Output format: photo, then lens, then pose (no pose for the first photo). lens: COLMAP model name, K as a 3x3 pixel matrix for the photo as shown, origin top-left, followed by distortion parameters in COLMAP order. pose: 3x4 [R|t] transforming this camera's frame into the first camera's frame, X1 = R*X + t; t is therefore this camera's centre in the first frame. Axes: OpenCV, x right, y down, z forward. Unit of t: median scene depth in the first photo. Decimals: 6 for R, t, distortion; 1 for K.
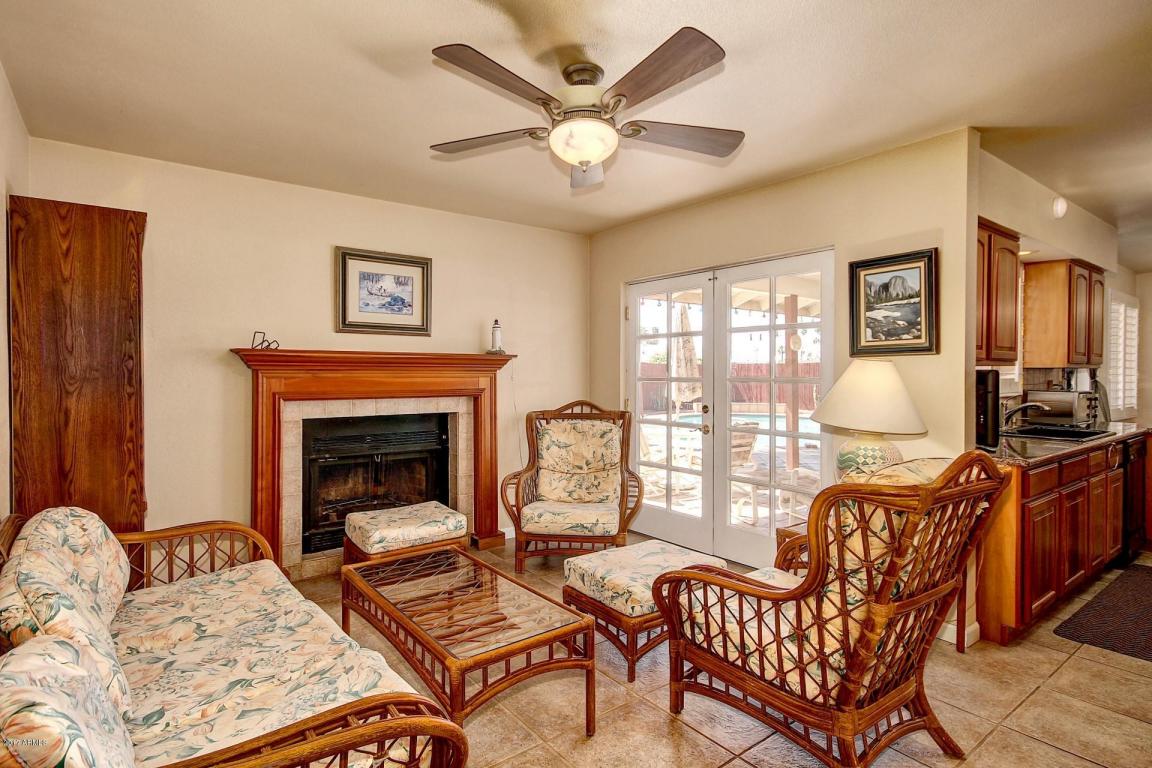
lens RADIAL K [[580.9, 0, 586.7], [0, 580.9, 377.4], [0, 0, 1]] dist [0.004503, 0.000501]
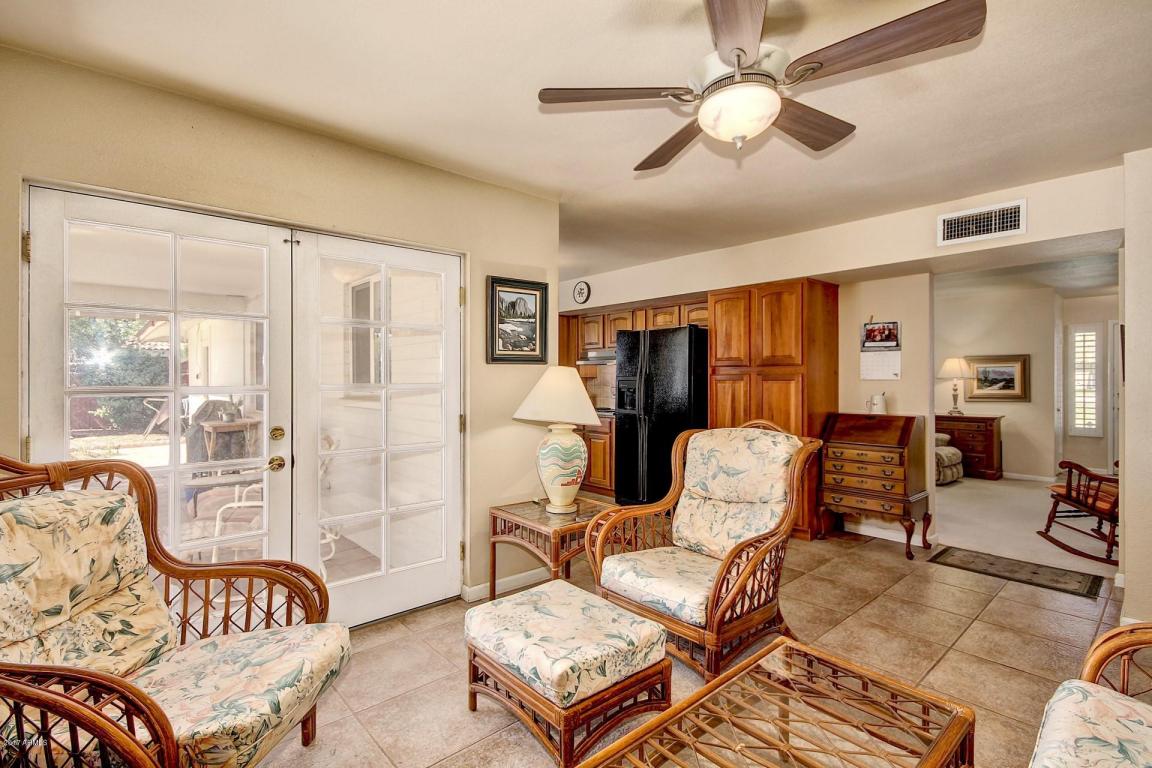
lens RADIAL K [[538.9, 0, 574.8], [0, 538.9, 375.7], [0, 0, 1]] dist [0.001892, -0.004272]
pose [[-0.052160, 0.006155, 0.998620, -0.567029], [0.010375, 0.999930, -0.005621, -0.005435], [-0.998585, 0.010068, -0.052220, 0.915497]]
